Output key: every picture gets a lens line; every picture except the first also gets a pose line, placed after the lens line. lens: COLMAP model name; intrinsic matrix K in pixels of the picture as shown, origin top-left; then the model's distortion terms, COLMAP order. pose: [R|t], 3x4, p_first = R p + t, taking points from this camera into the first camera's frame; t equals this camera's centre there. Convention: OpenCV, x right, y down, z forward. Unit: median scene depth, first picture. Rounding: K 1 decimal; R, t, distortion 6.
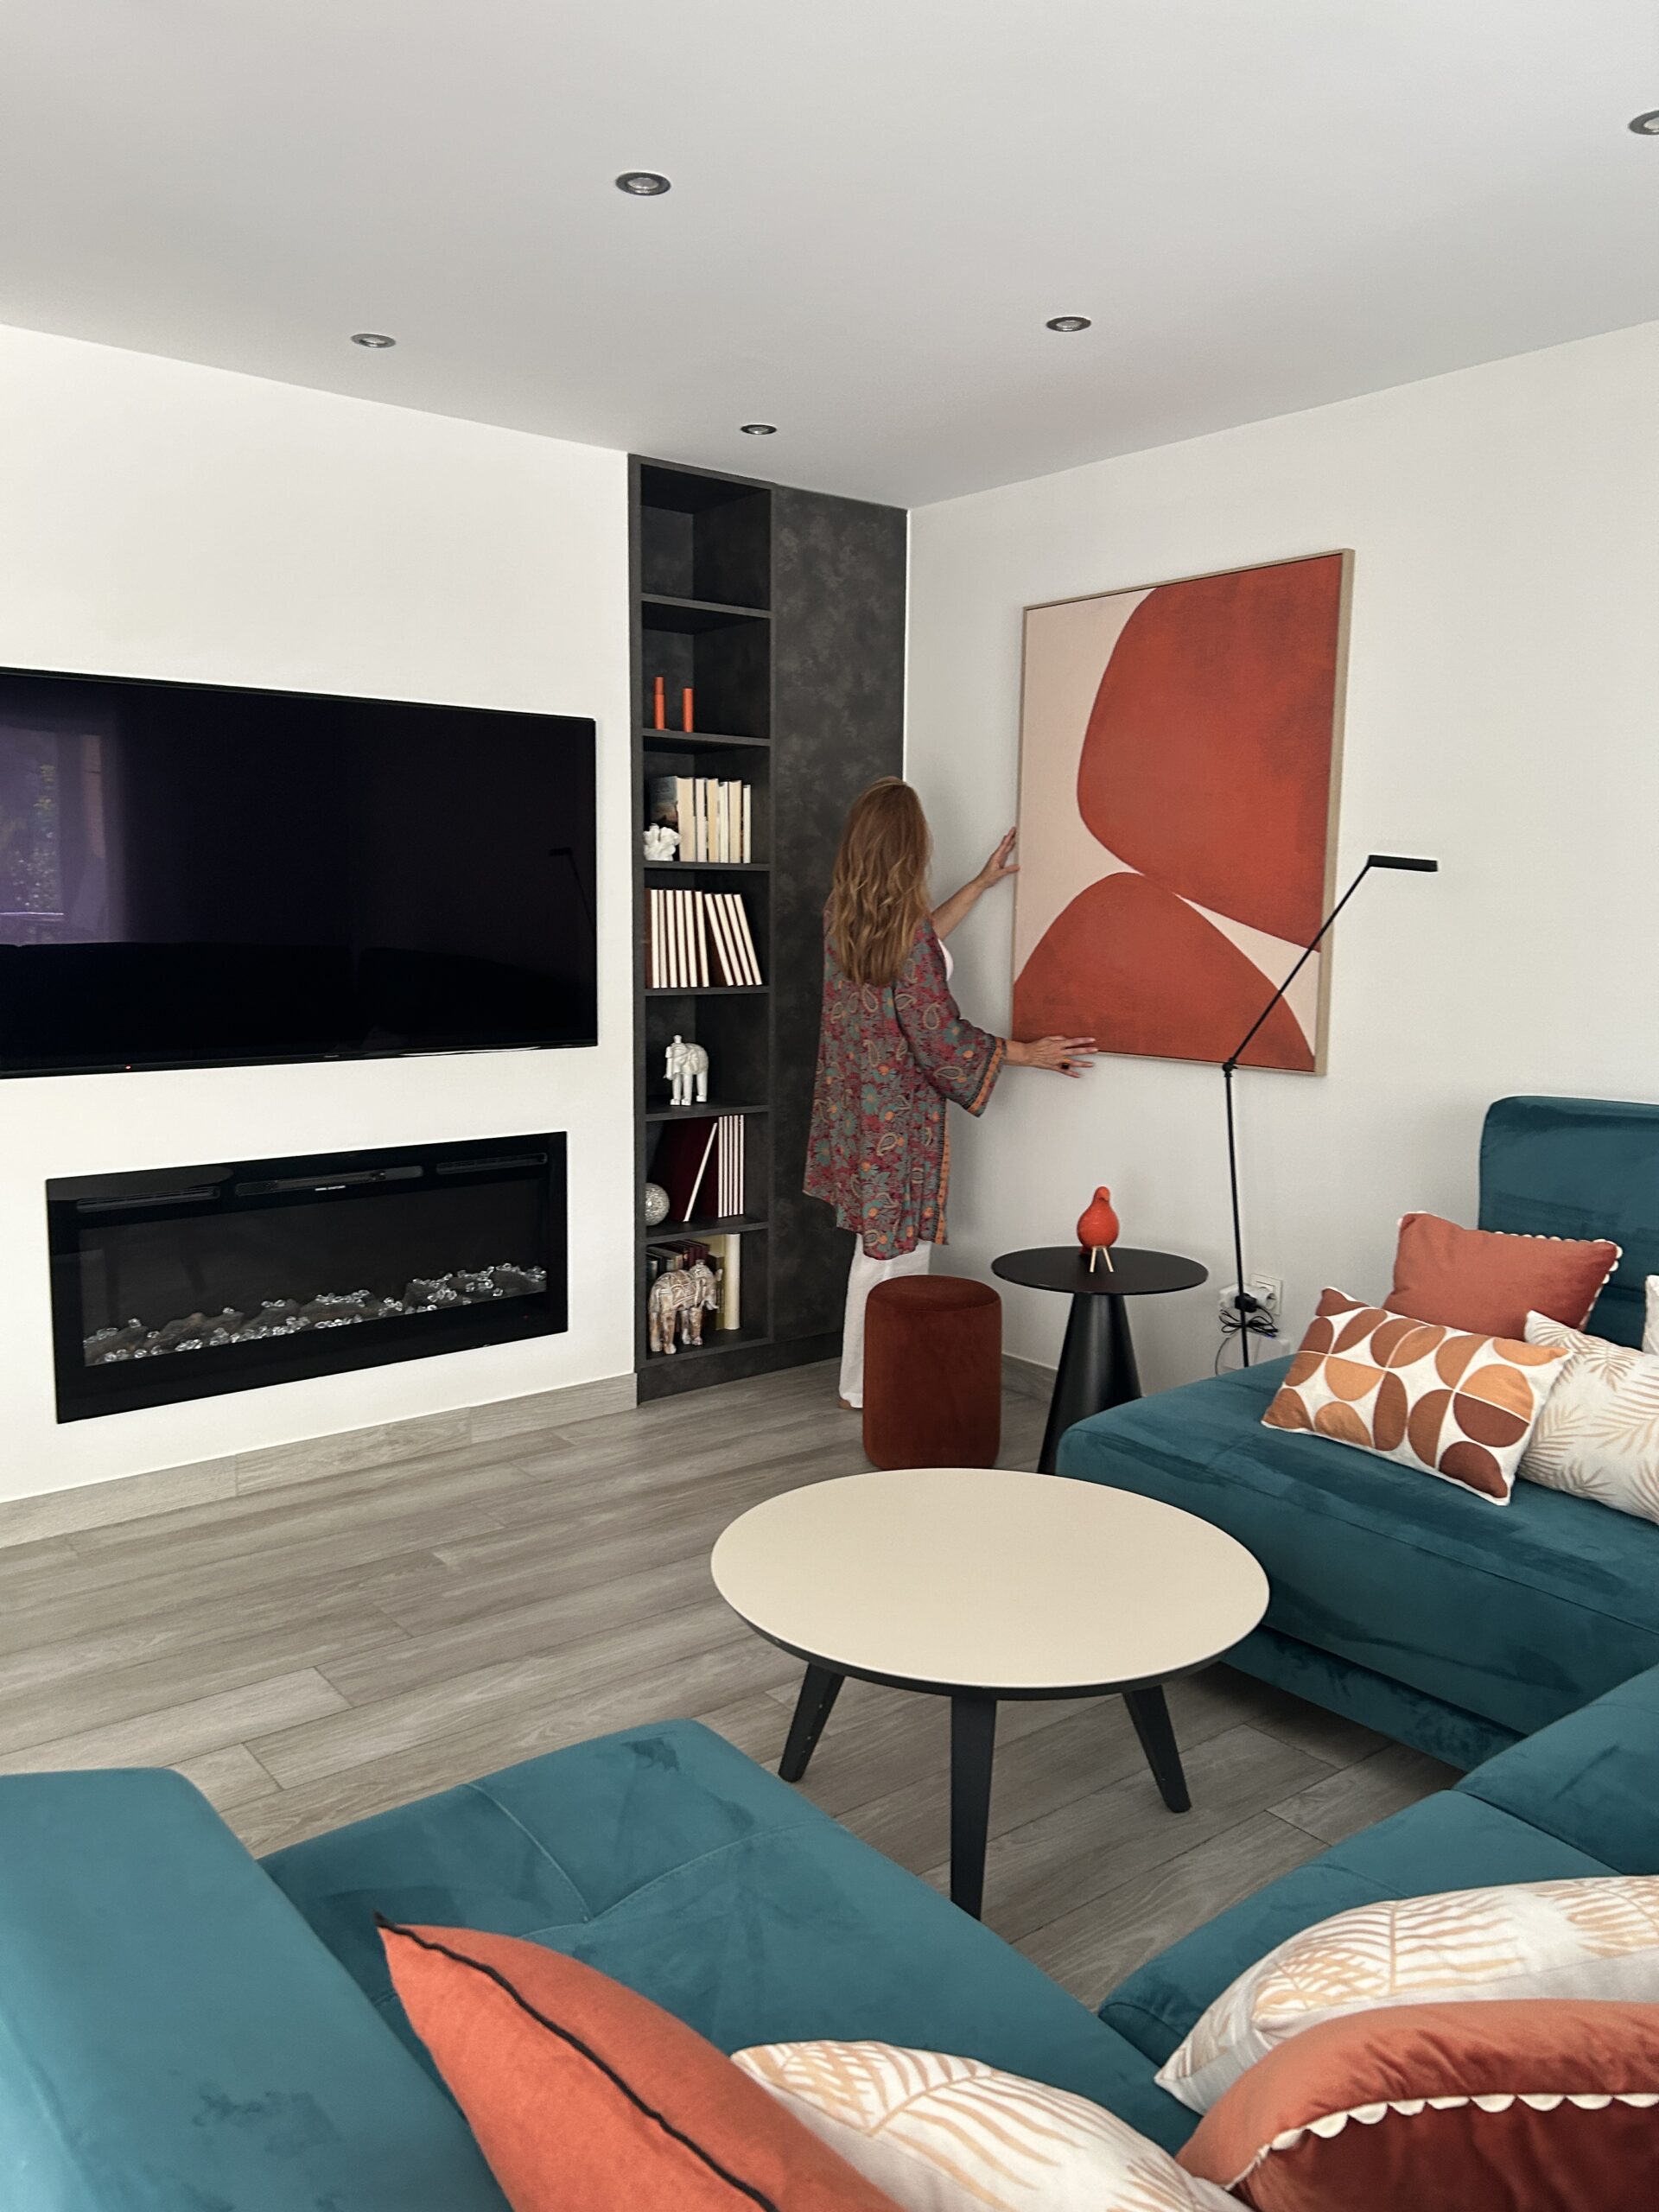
lens RADIAL K [[1669.7, 0, 810.6], [0, 1669.7, 1100.8], [0, 0, 1]] dist [0.086113, -0.105799]
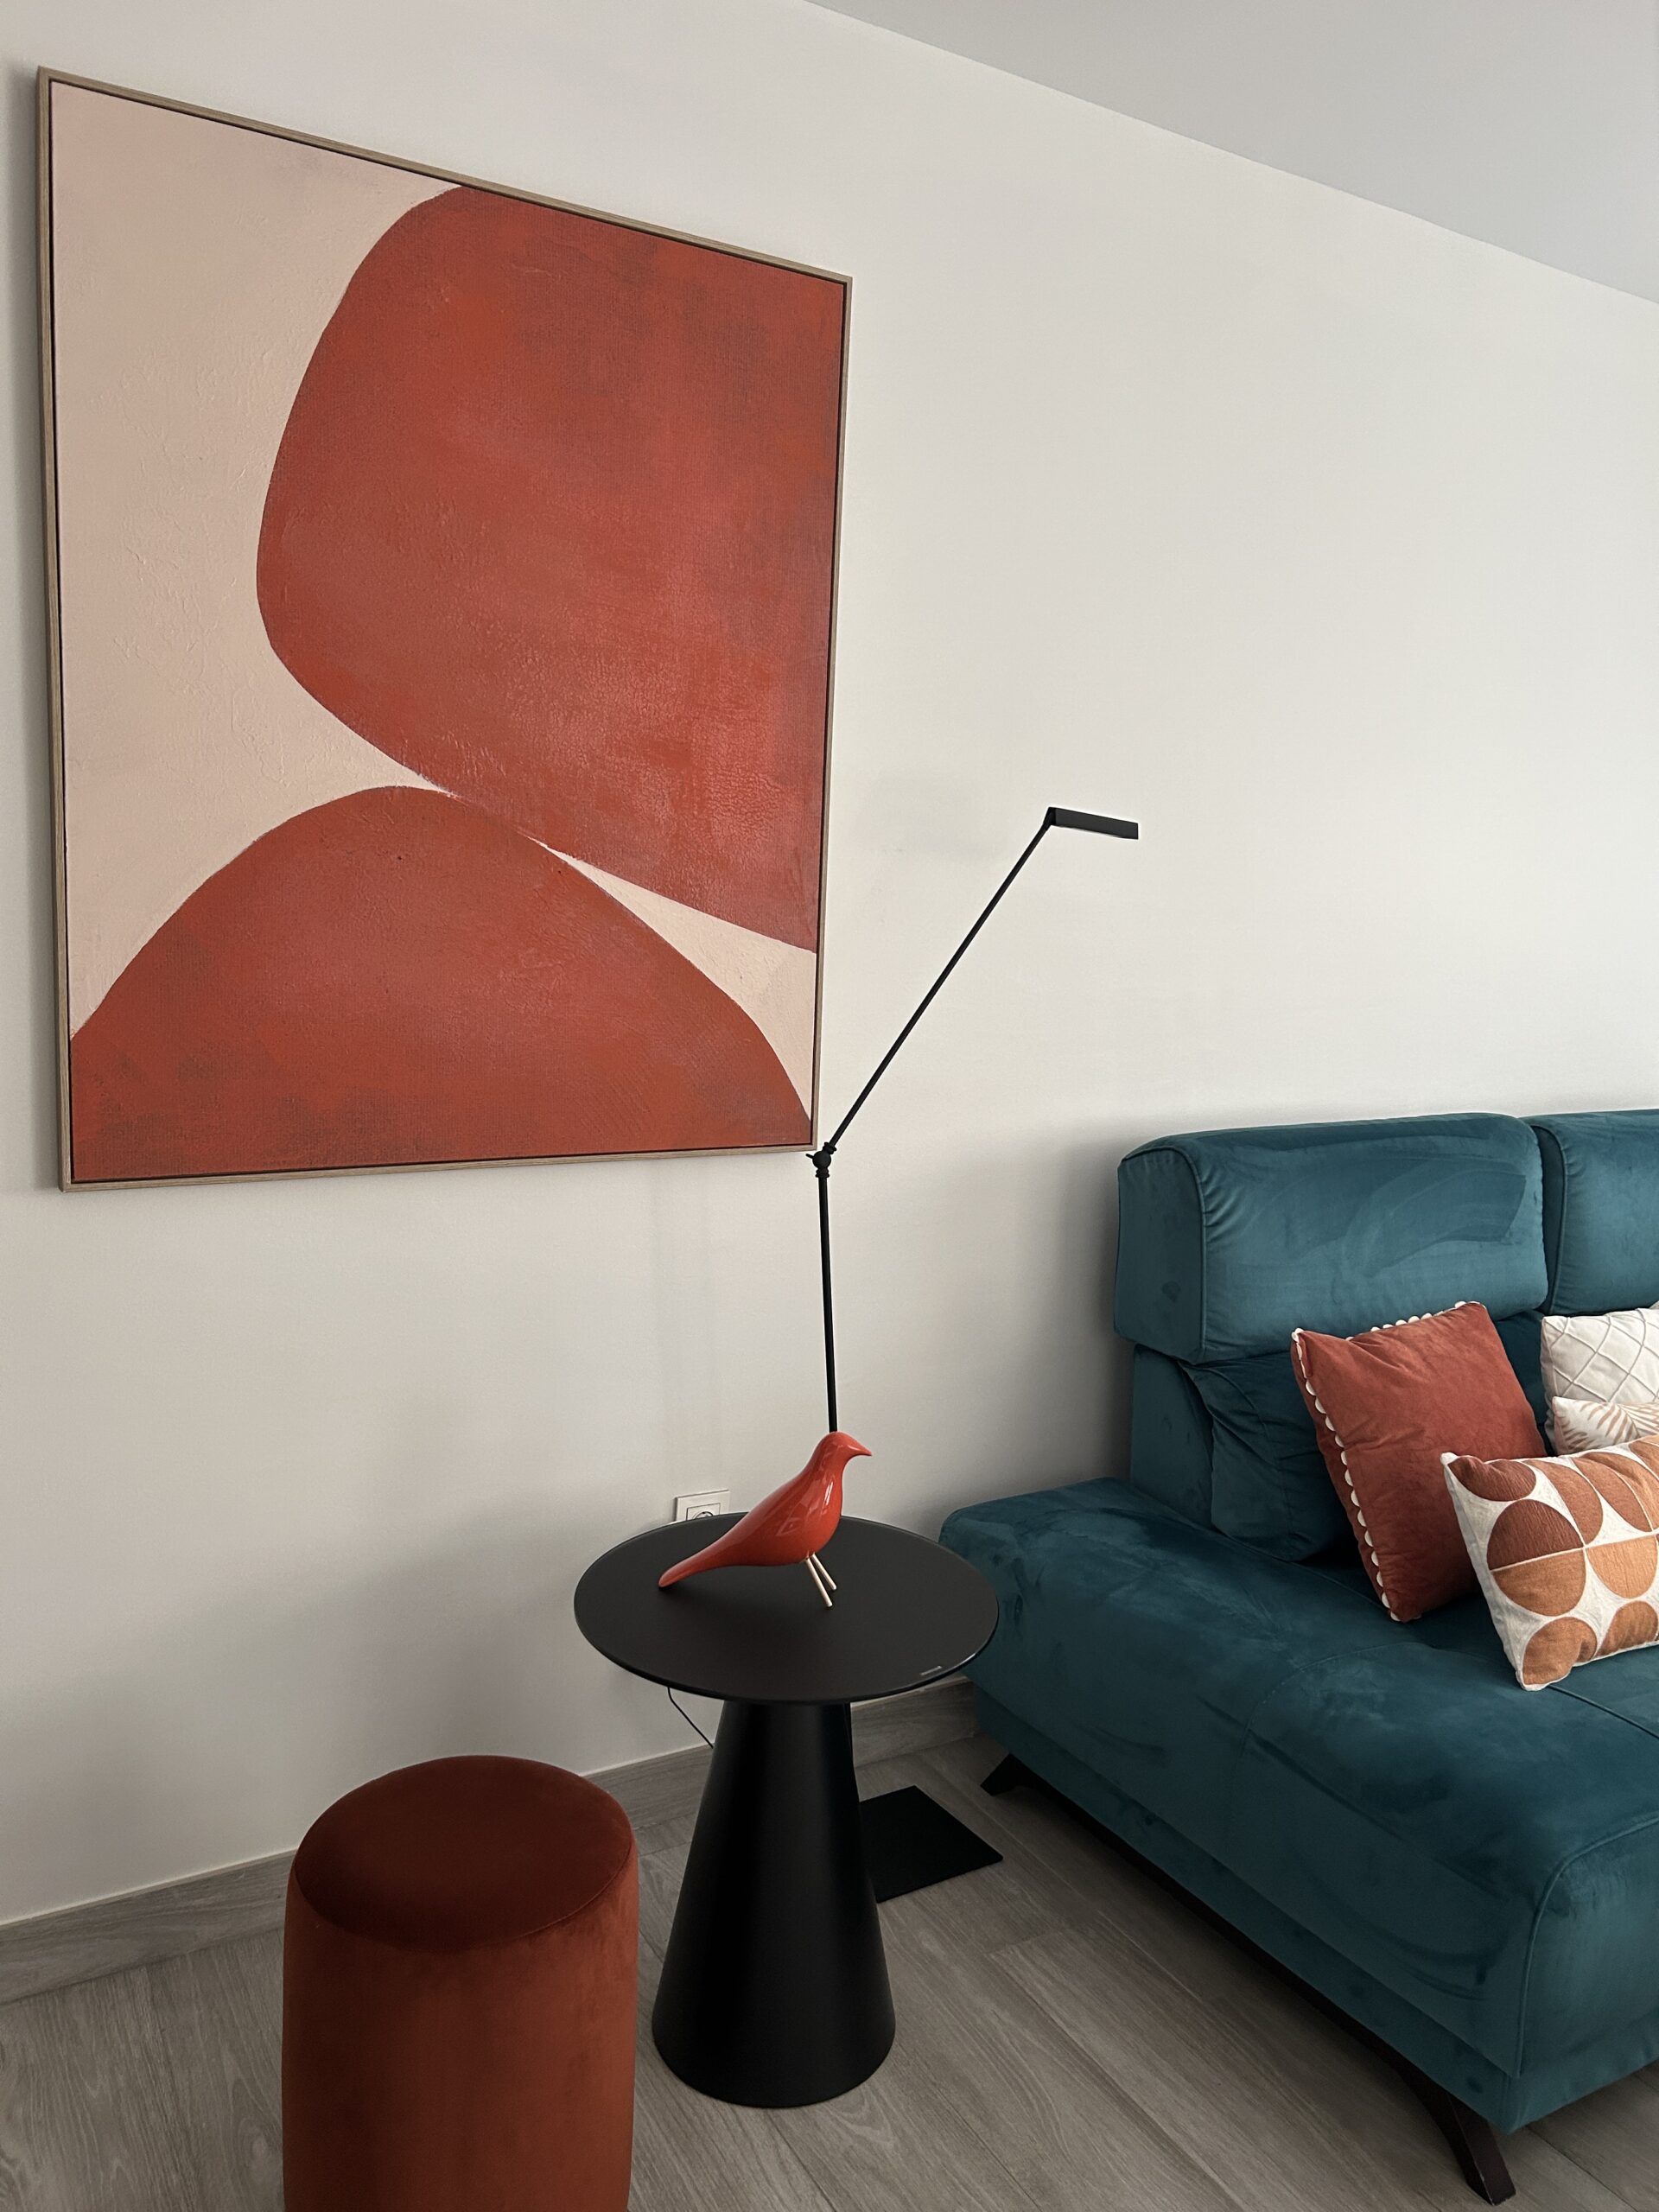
lens RADIAL K [[1669.7, 0, 838.4], [0, 1669.7, 1115.4], [0, 0, 1]] dist [0.086113, -0.105799]
pose [[0.140955, -0.141651, 0.979830, -0.925754], [0.074857, 0.988403, 0.132122, -0.331016], [-0.987182, 0.054724, 0.149924, 2.741212]]
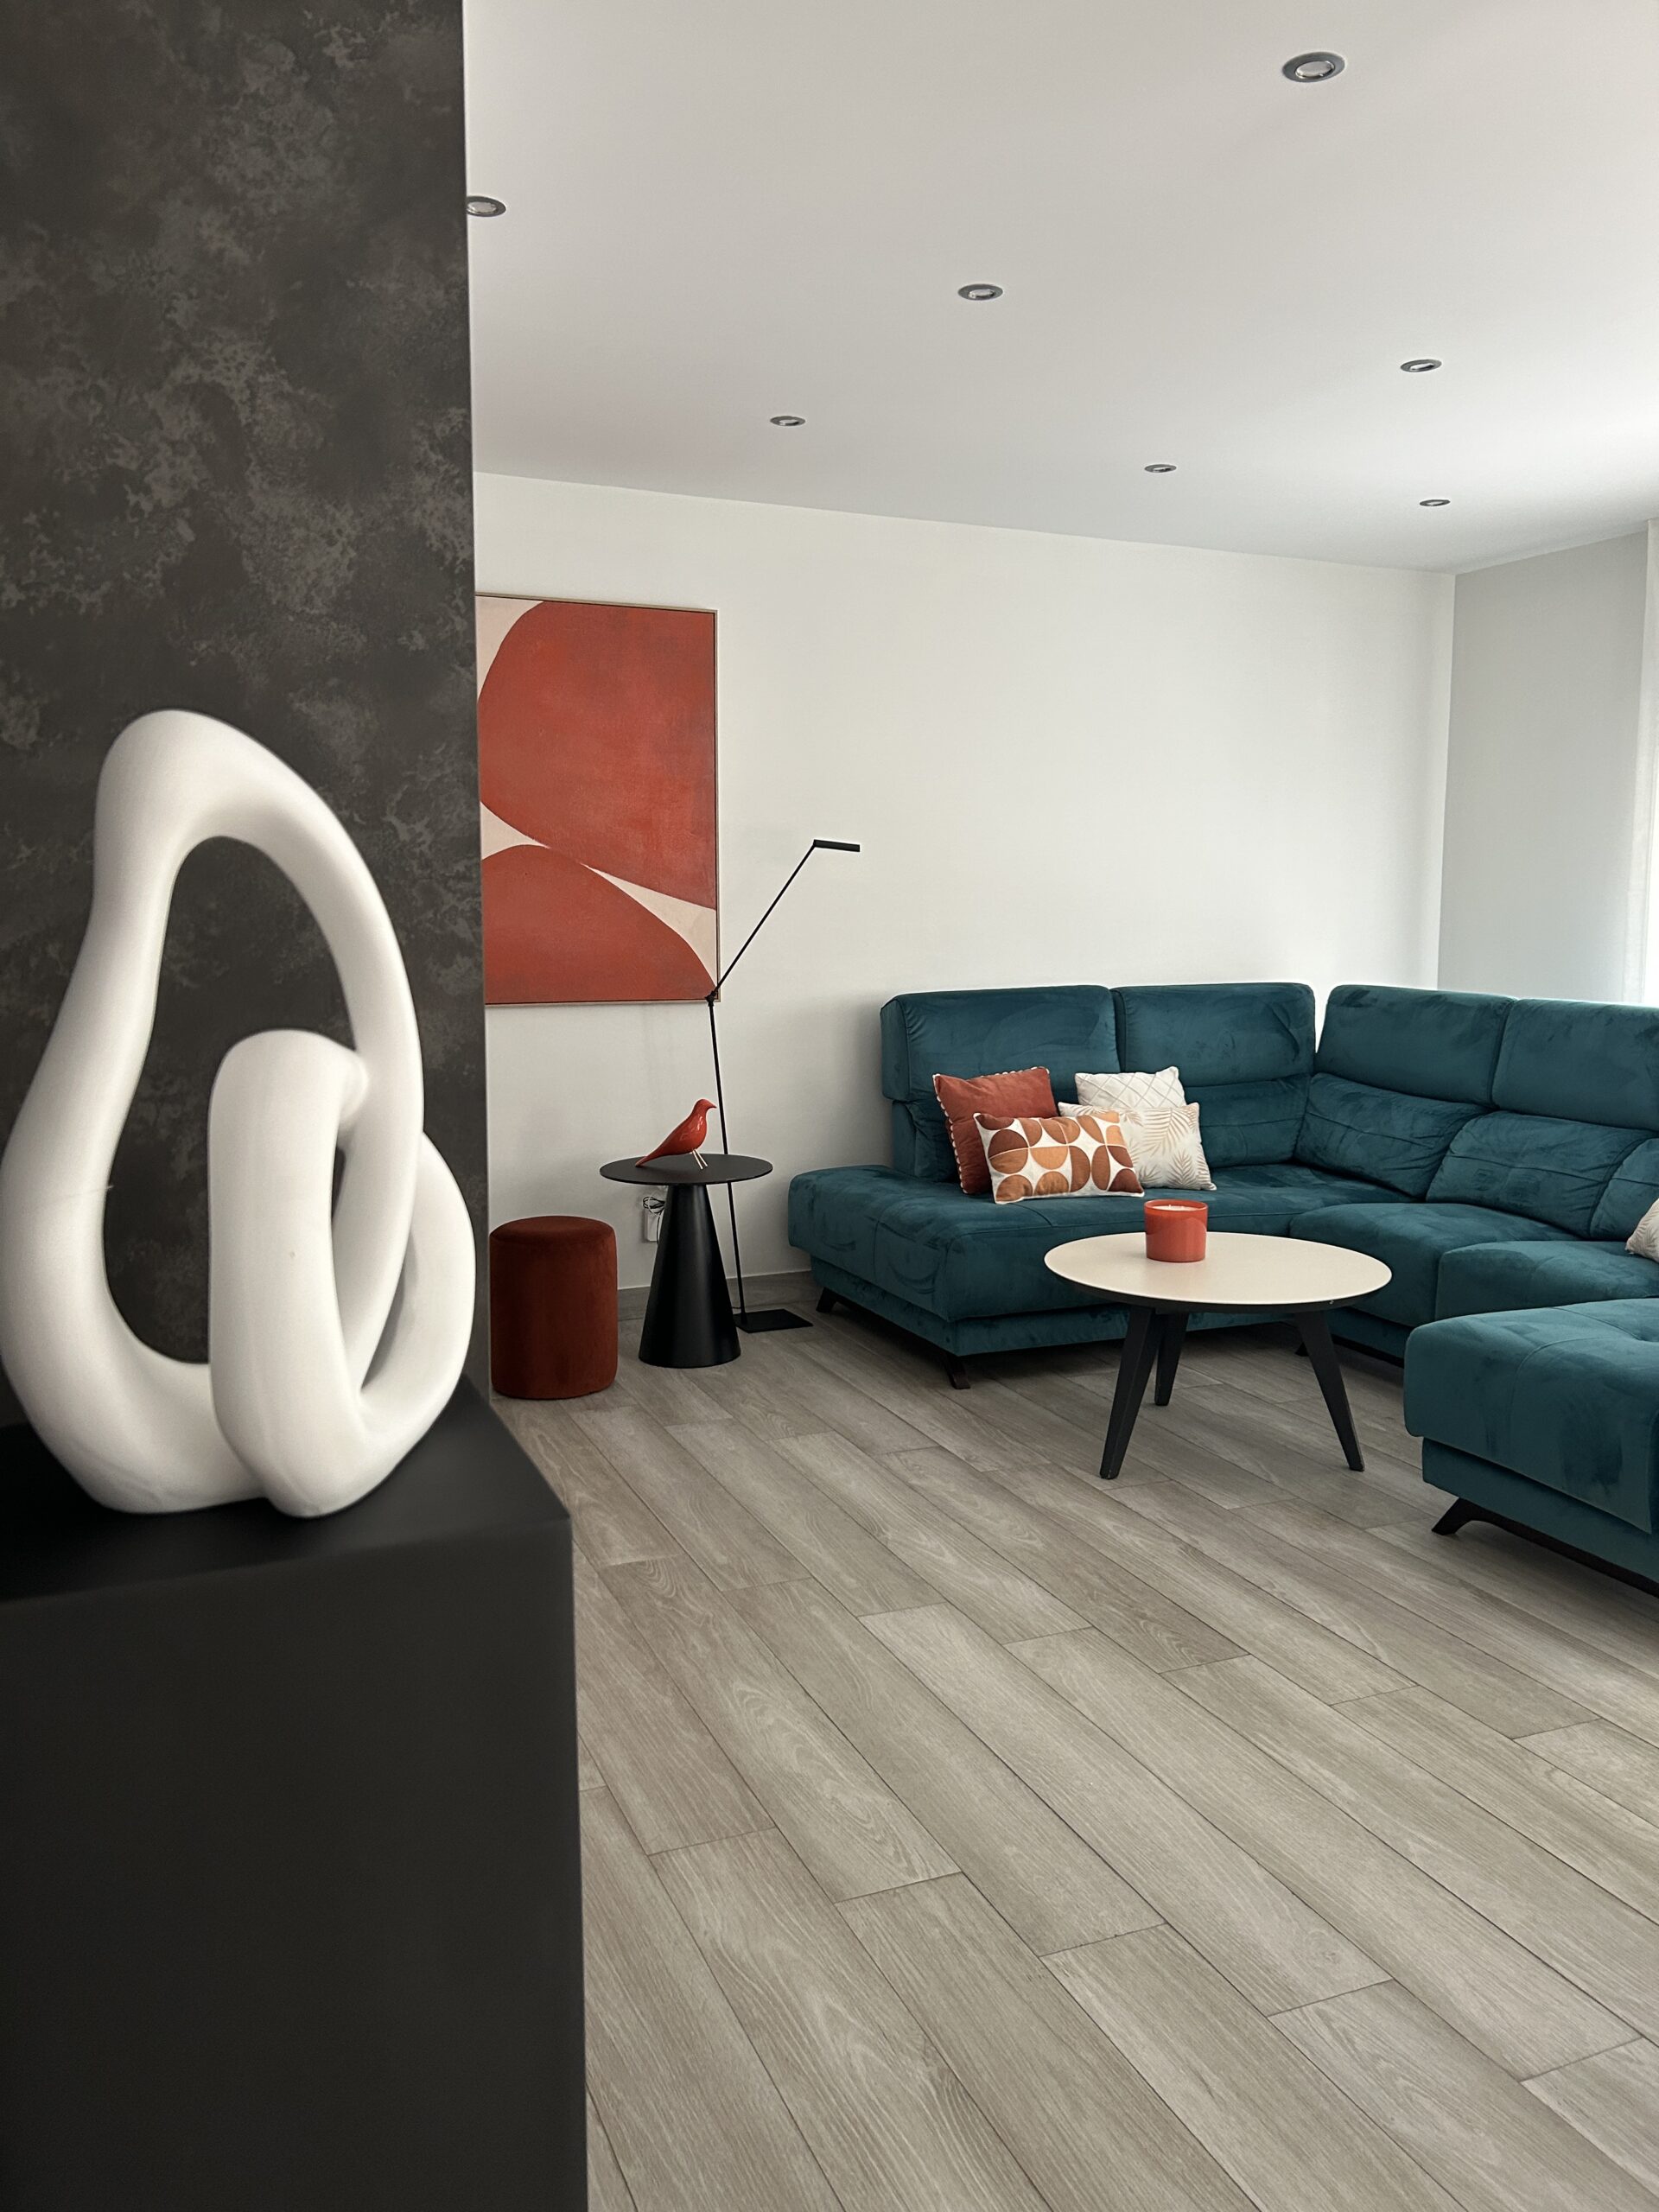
lens RADIAL K [[1669.7, 0, 833.9], [0, 1669.7, 1110.7], [0, 0, 1]] dist [0.086113, -0.105799]
pose [[0.260672, -0.123463, 0.957500, -2.953576], [0.116116, 0.988599, 0.095861, -0.141523], [-0.958419, 0.086193, 0.272036, 1.699428]]
